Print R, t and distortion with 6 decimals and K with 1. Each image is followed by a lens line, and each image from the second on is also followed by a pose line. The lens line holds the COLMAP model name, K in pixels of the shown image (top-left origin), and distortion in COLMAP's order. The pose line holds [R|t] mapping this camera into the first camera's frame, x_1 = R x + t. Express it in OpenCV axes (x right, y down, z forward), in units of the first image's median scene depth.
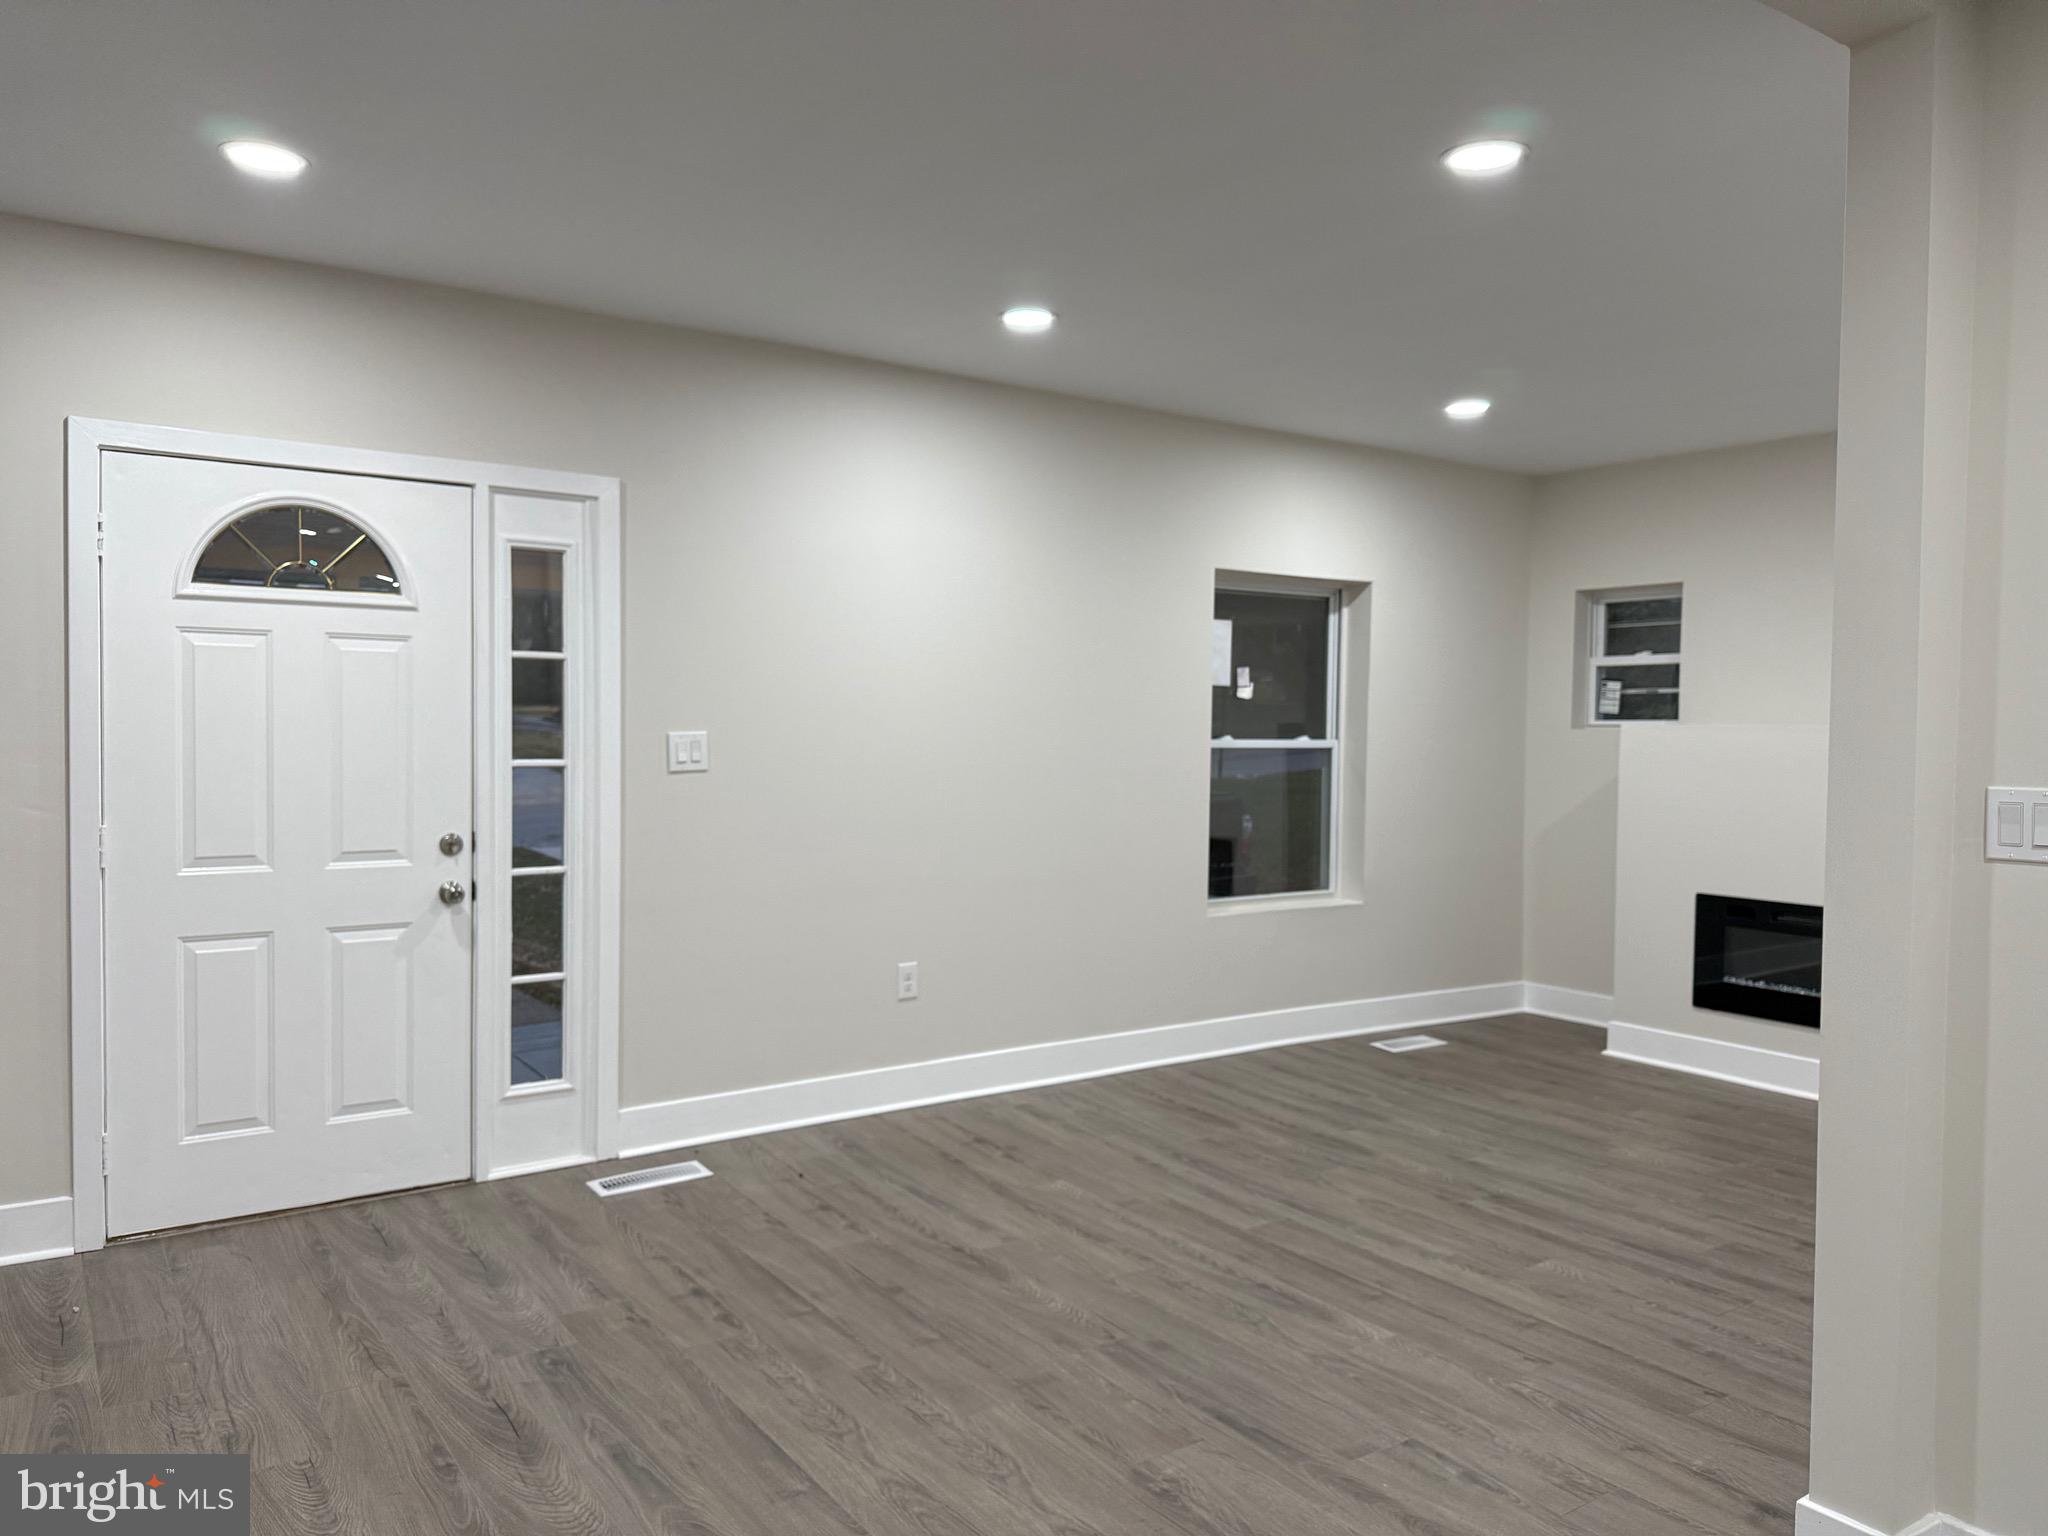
lens RADIAL K [[1444.8, 0, 1014.6], [0, 1444.8, 758.9], [0, 0, 1]] dist [0.061287, -0.079028]
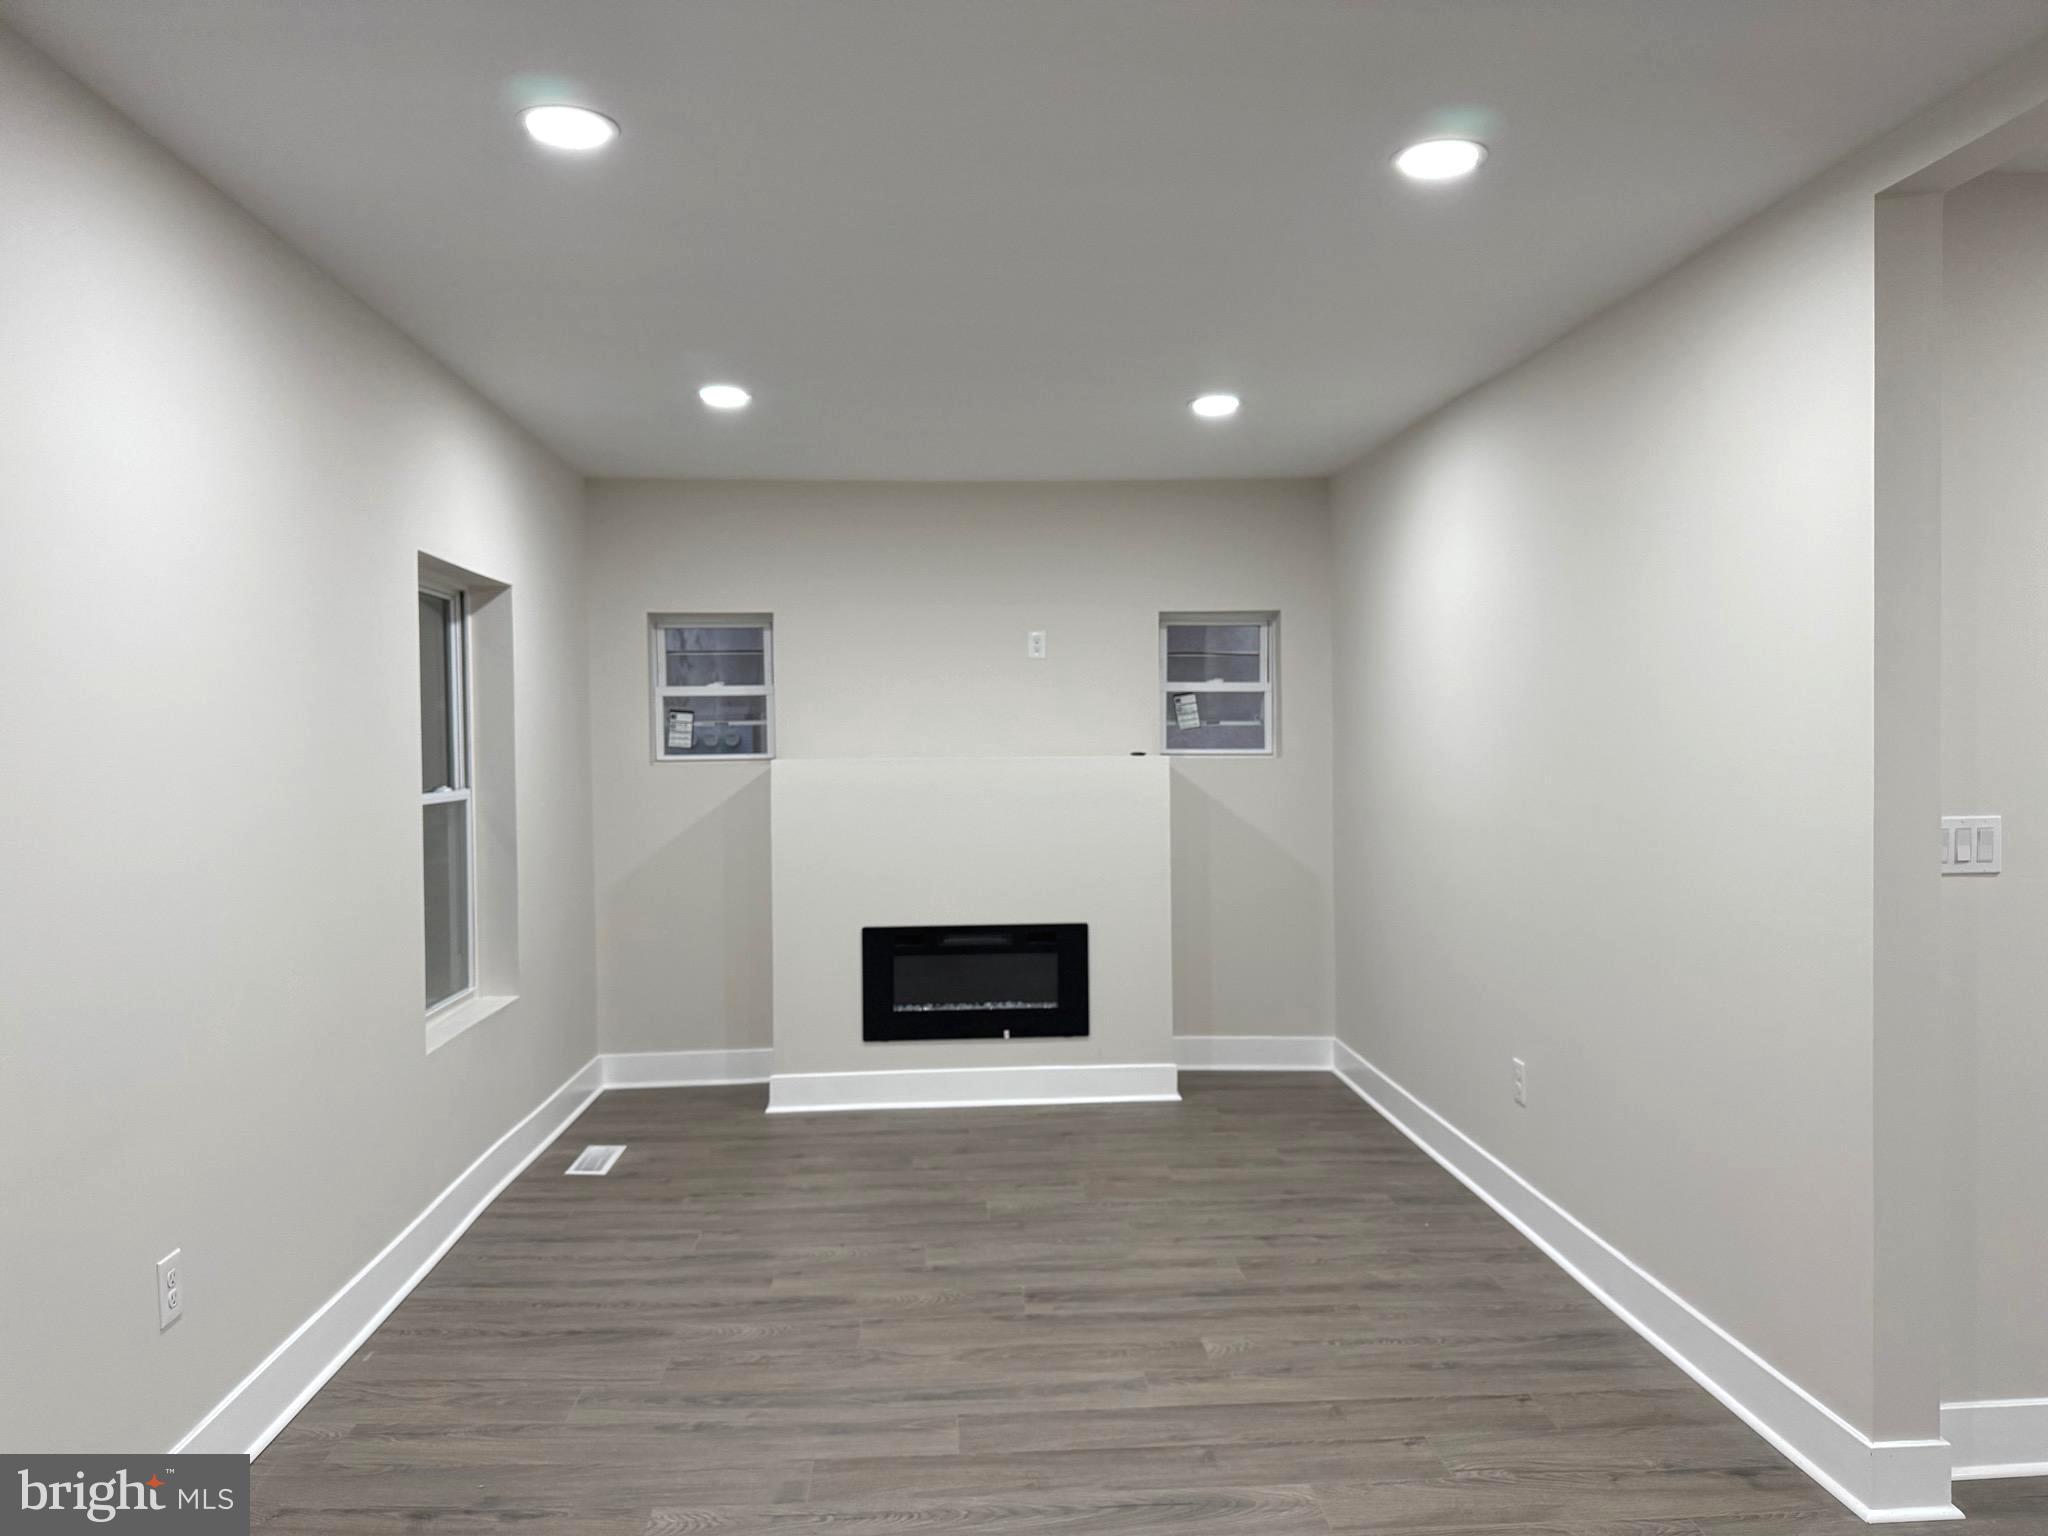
lens RADIAL K [[1444.8, 0, 1010.7], [0, 1444.8, 752.4], [0, 0, 1]] dist [0.061287, -0.079028]
pose [[0.512708, -0.022478, 0.858269, -0.397892], [0.036849, 0.999312, 0.004160, -0.034451], [-0.857772, 0.029494, 0.513183, 0.493063]]
